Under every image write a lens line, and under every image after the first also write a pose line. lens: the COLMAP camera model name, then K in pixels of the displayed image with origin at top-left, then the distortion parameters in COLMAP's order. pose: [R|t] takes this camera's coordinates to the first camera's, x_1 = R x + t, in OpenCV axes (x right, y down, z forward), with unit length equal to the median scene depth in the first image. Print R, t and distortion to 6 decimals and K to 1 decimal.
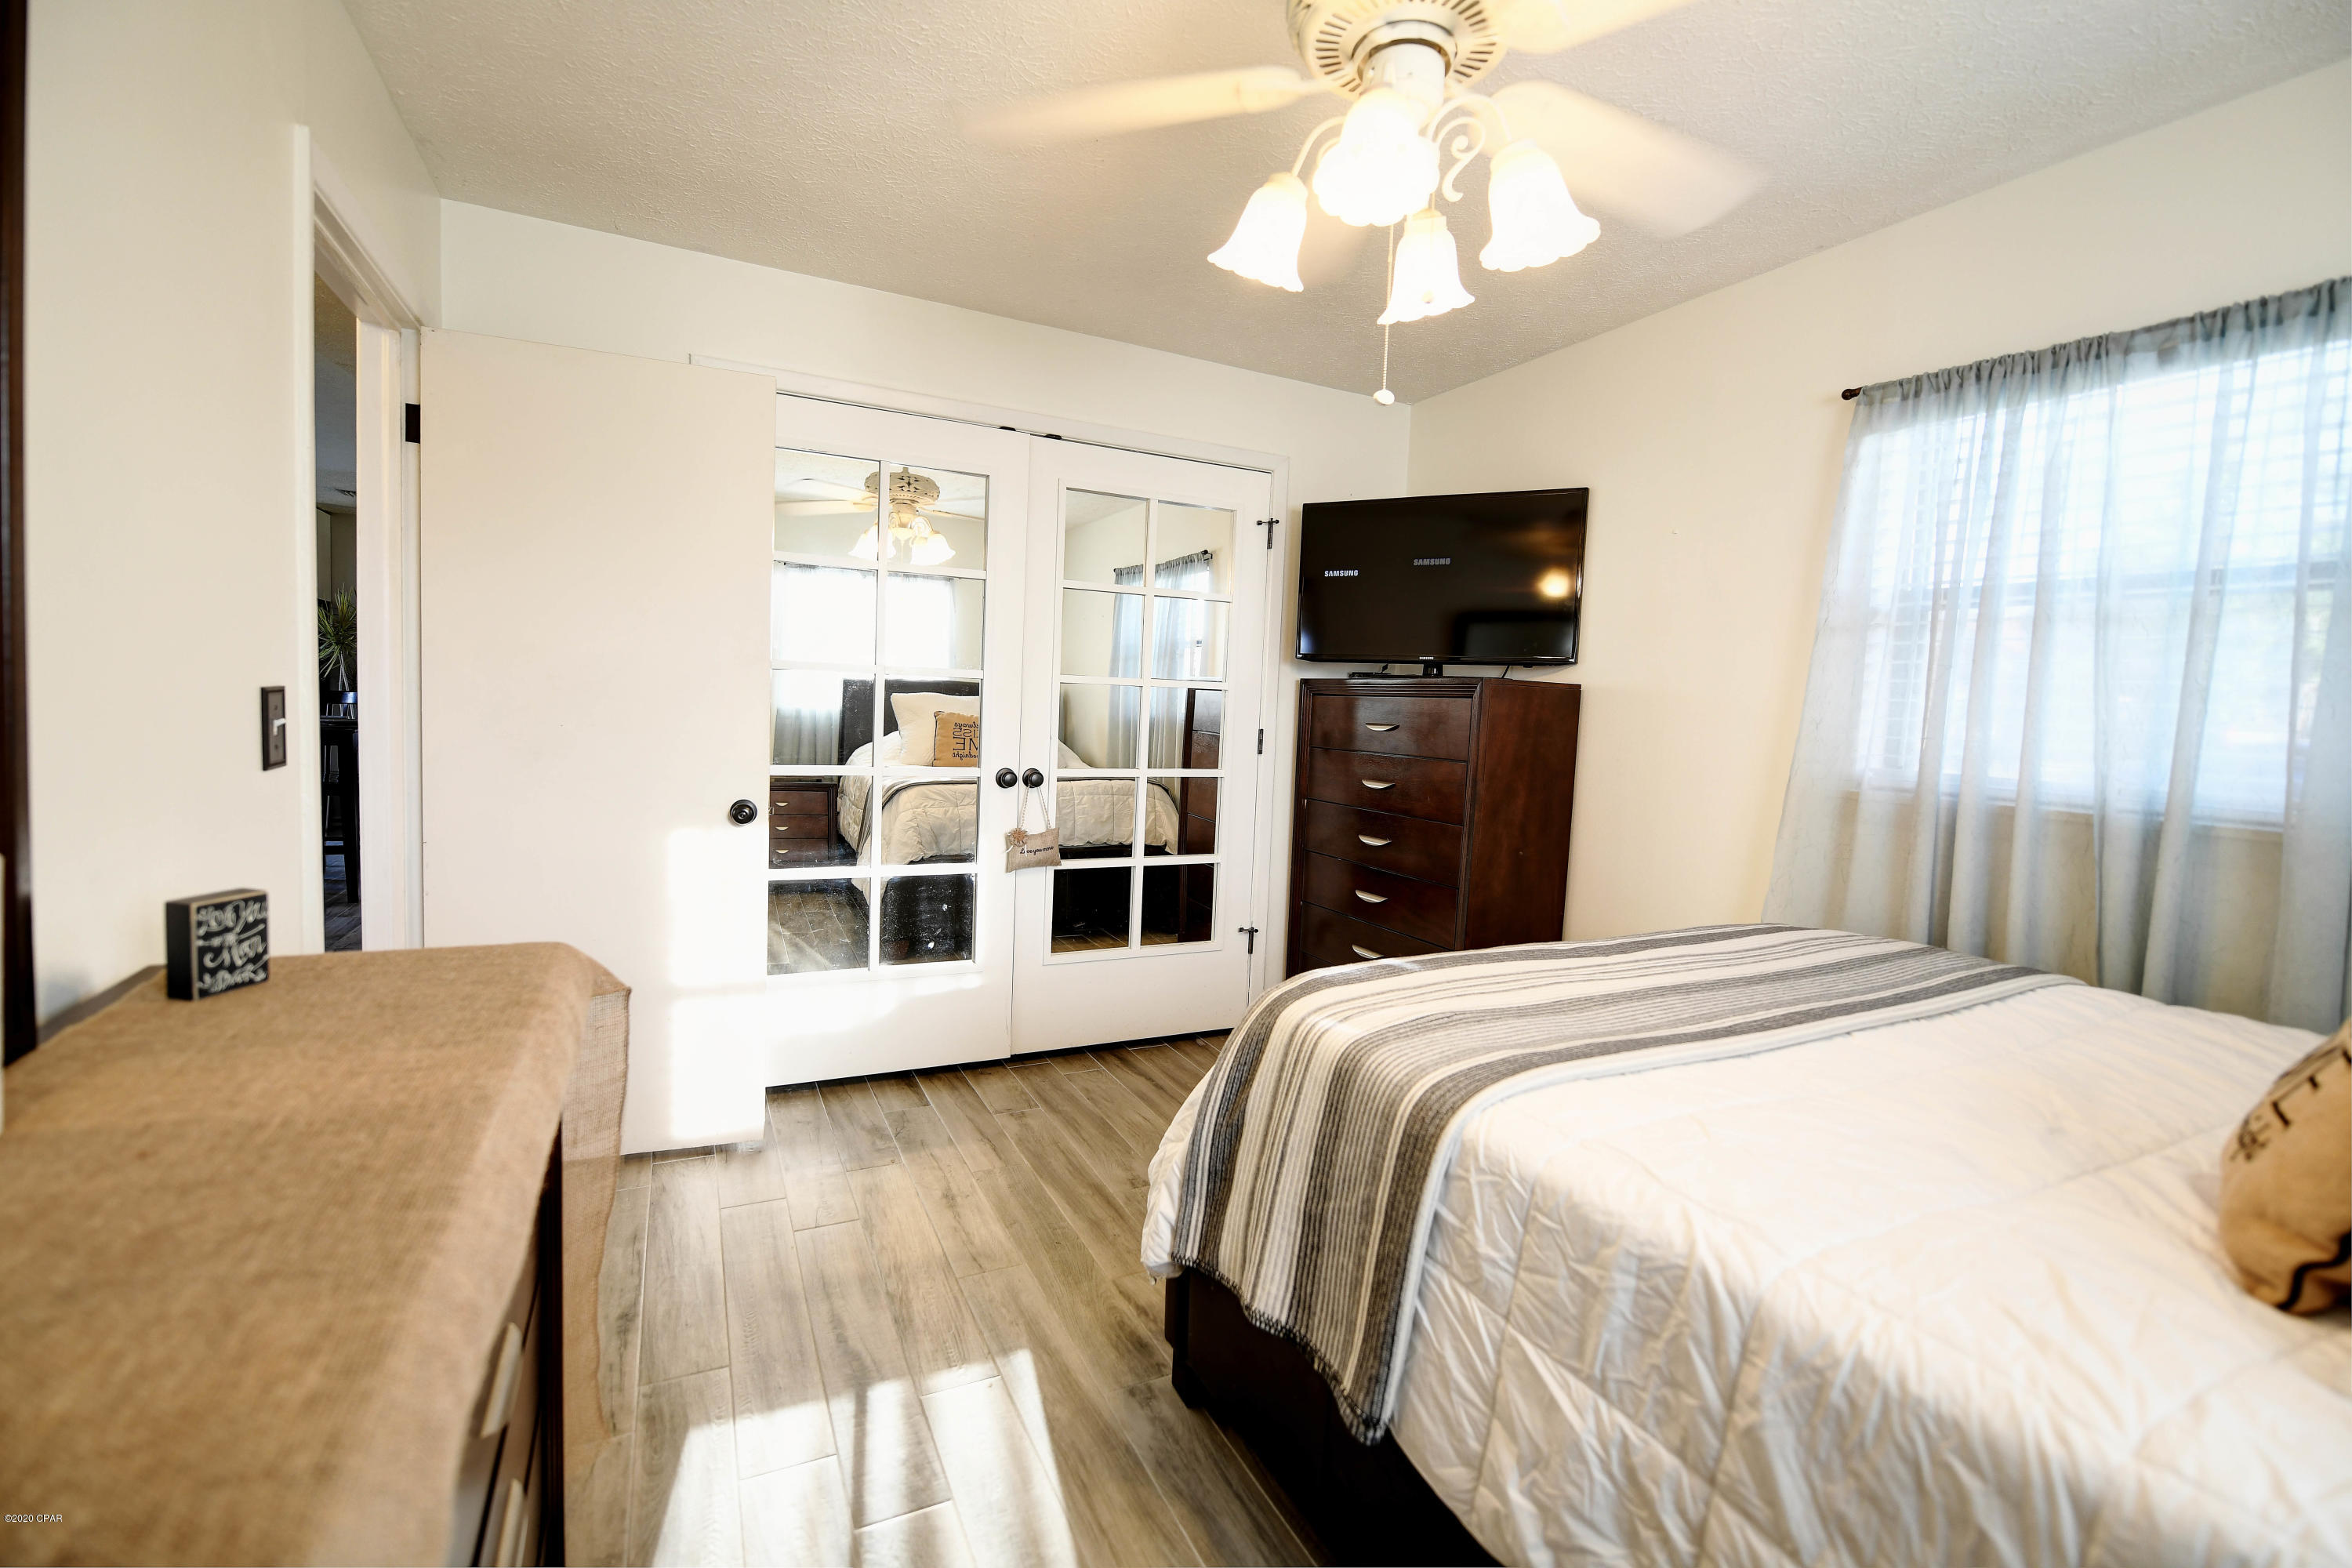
lens RADIAL K [[978.2, 0, 1178.8], [0, 978.2, 776.7], [0, 0, 1]] dist [-0.007159, -0.000129]
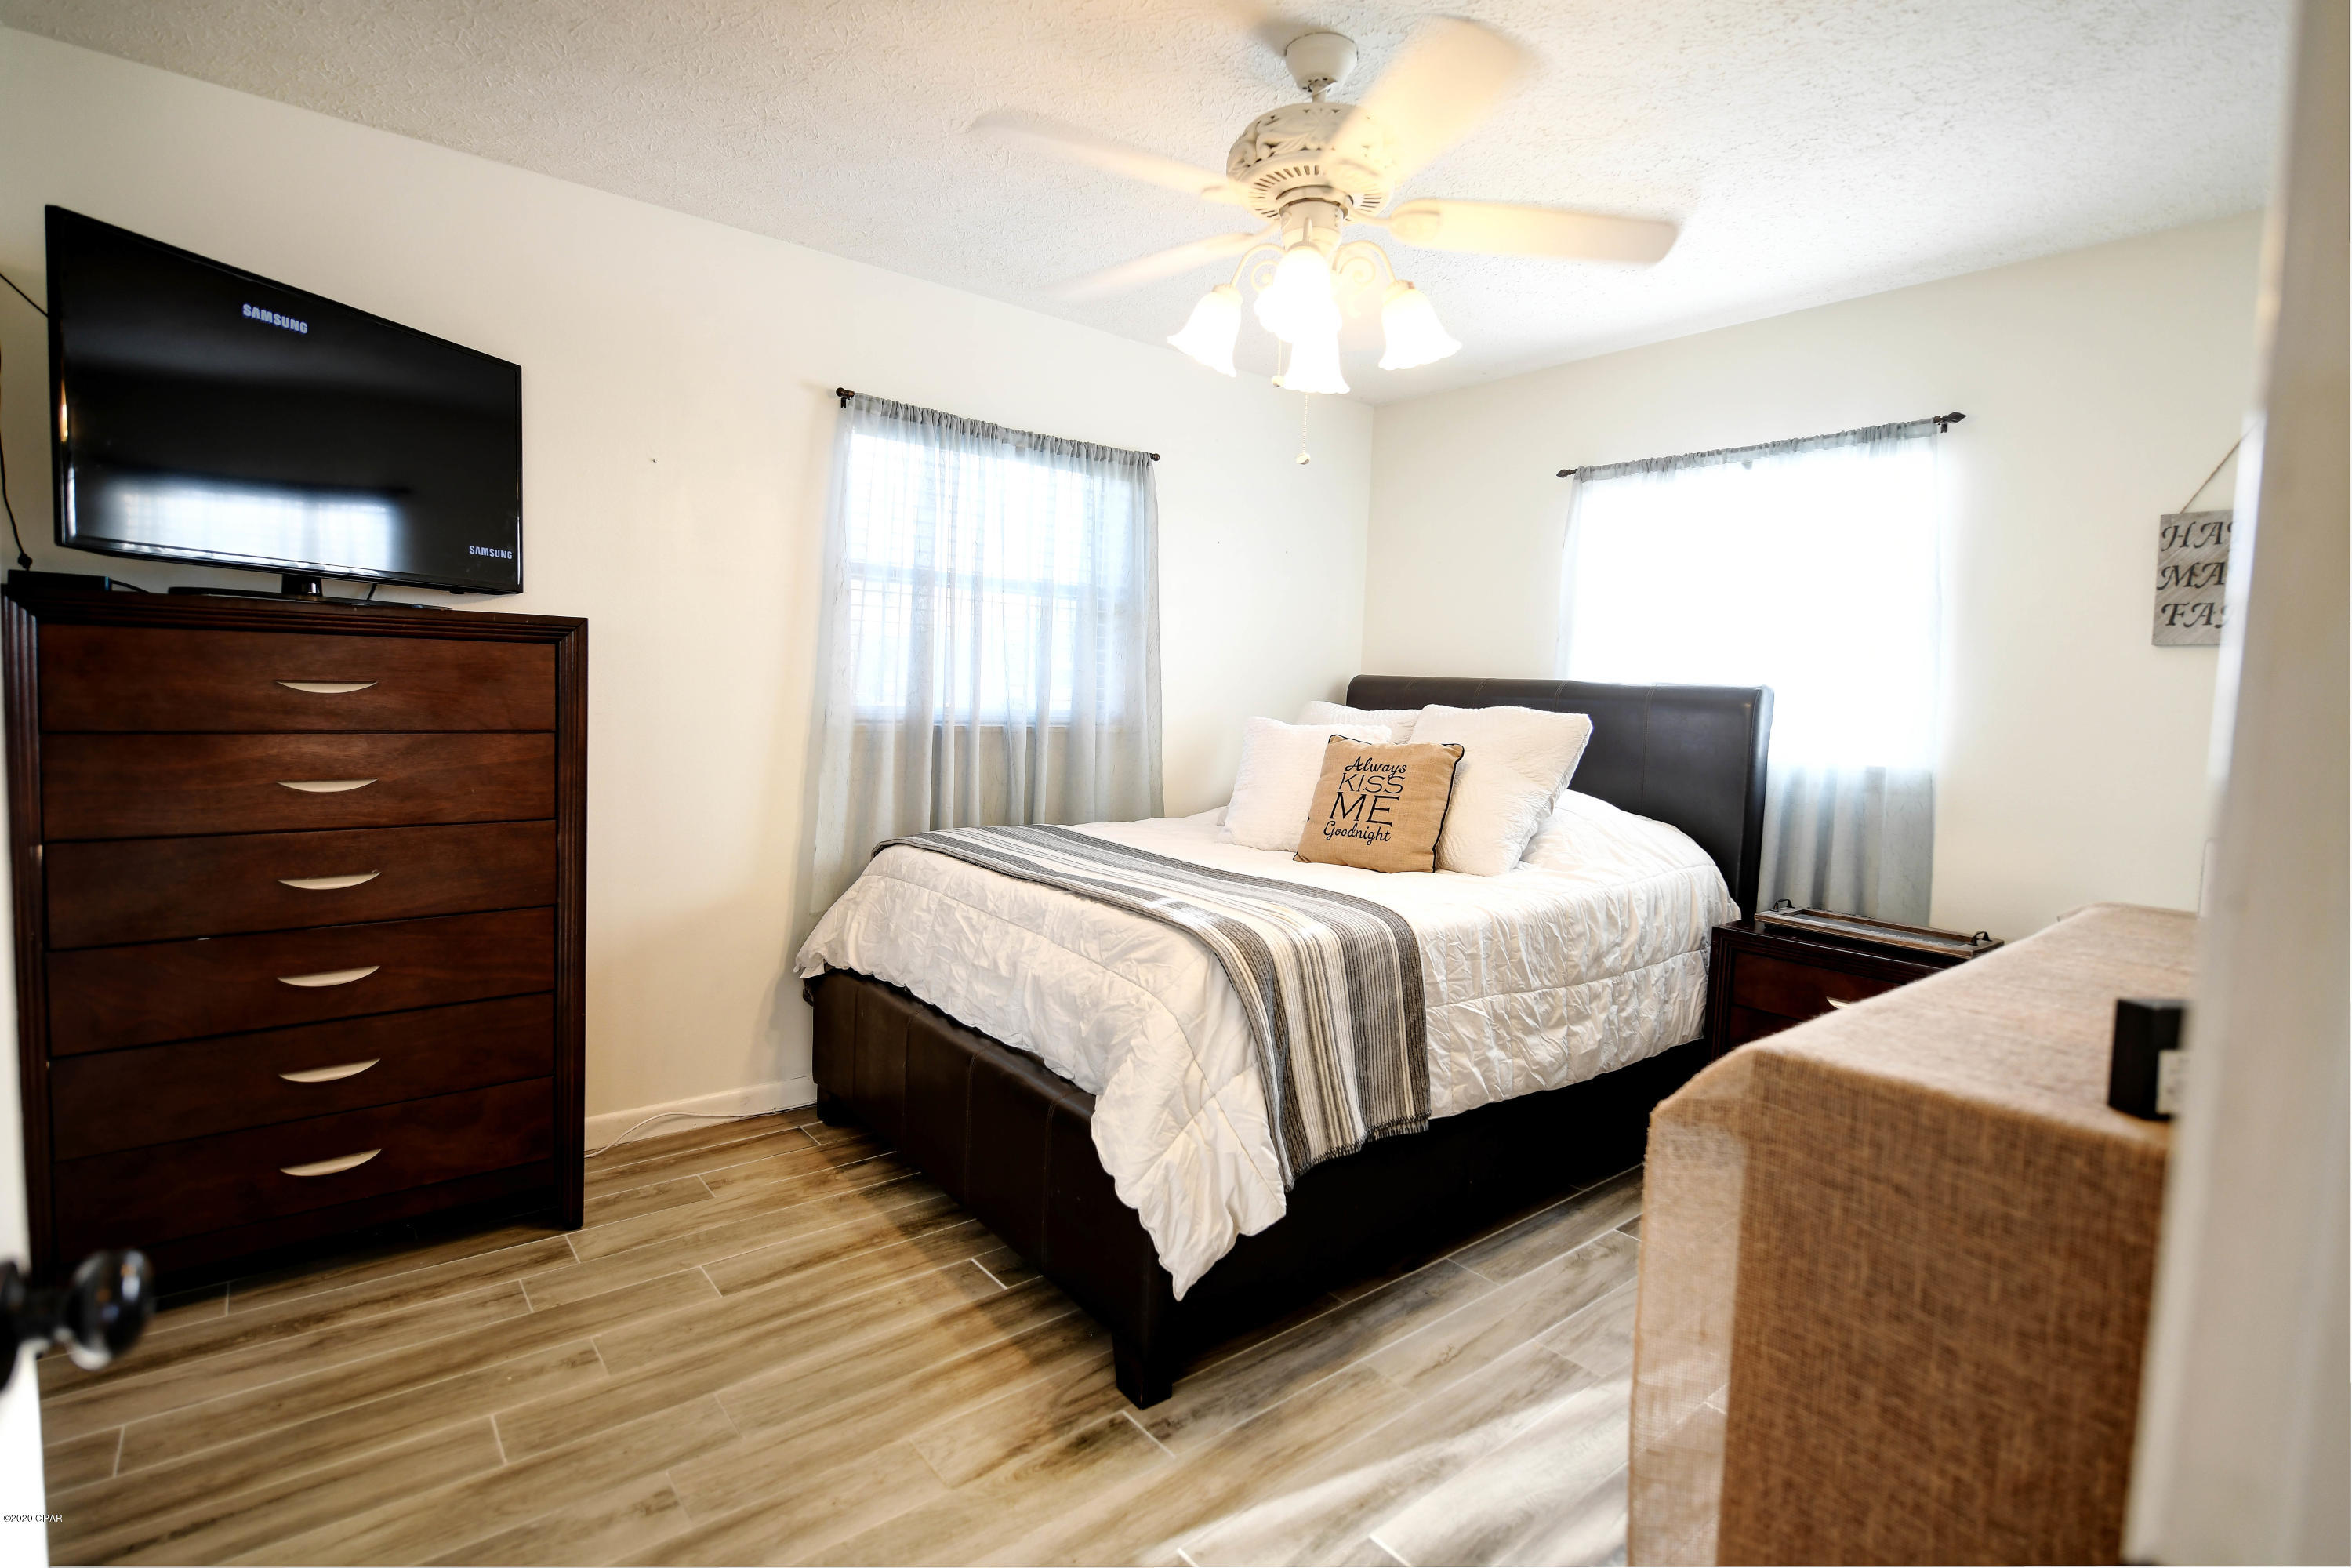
lens RADIAL K [[1096.6, 0, 1179.7], [0, 1096.6, 769.1], [0, 0, 1]] dist [-0.010991, -0.000341]
pose [[-0.206497, -0.122314, 0.970772, -0.919913], [0.028002, 0.991010, 0.130821, -0.122072], [-0.978046, 0.054198, -0.201216, 1.091935]]
